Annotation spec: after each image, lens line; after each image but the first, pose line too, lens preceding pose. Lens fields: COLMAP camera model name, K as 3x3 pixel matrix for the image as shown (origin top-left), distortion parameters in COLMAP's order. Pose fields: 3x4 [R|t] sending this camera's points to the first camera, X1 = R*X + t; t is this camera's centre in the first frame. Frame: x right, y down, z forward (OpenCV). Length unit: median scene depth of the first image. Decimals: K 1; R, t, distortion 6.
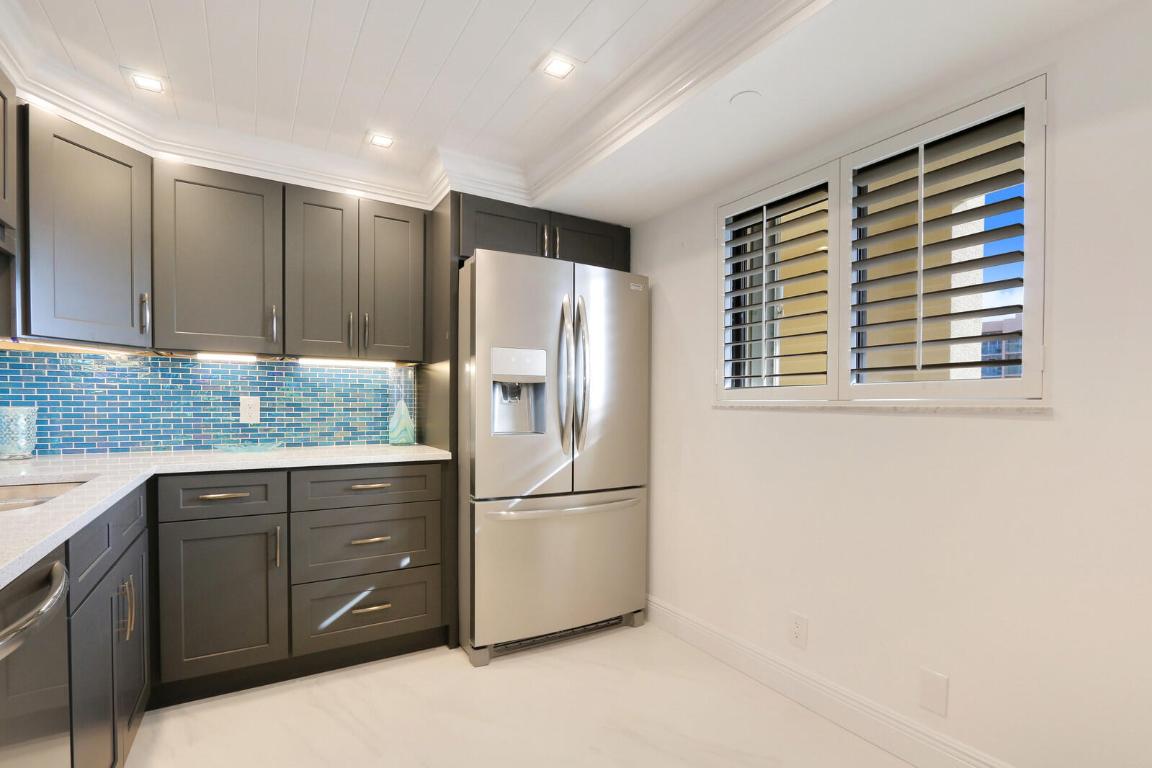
lens RADIAL K [[546.0, 0, 569.6], [0, 546.0, 415.9], [0, 0, 1]] dist [-0.005281, -0.000469]
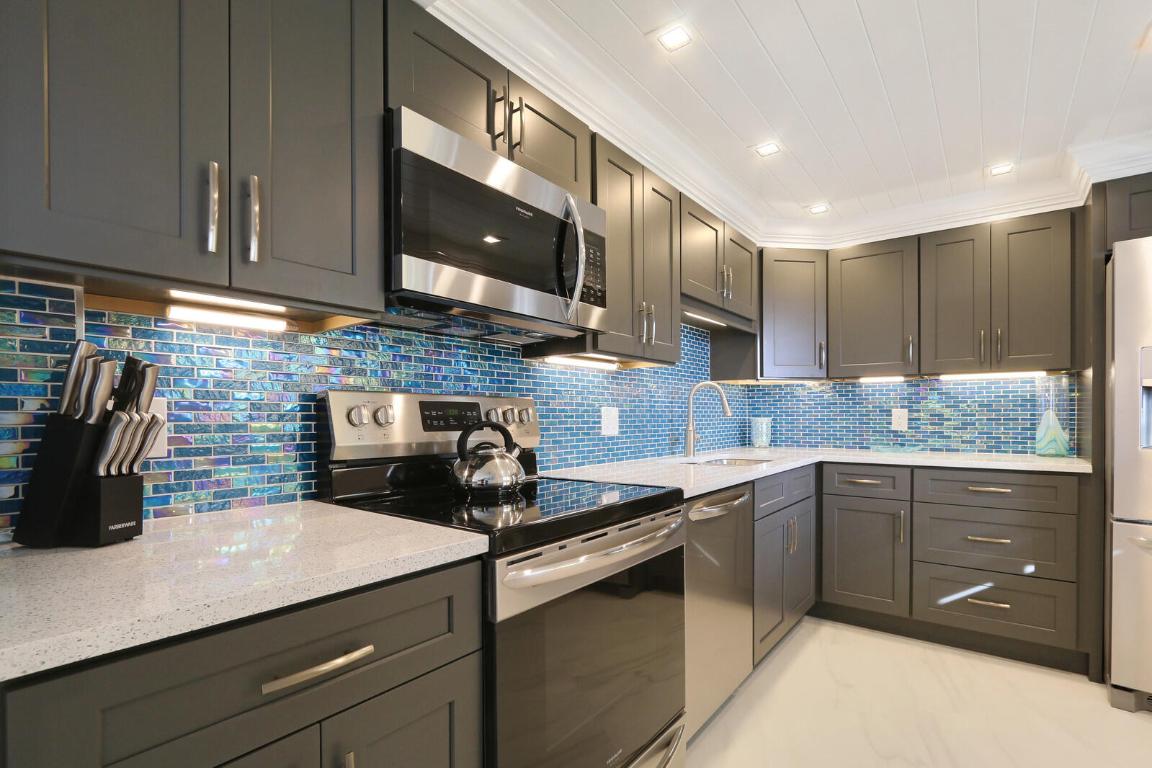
lens RADIAL K [[546.0, 0, 569.6], [0, 546.0, 415.9], [0, 0, 1]] dist [-0.005281, -0.000469]
pose [[0.335548, -0.007509, -0.941993, 0.356595], [-0.015439, 0.999790, -0.013469, 0.009379], [0.941897, 0.019063, 0.335361, -0.142149]]
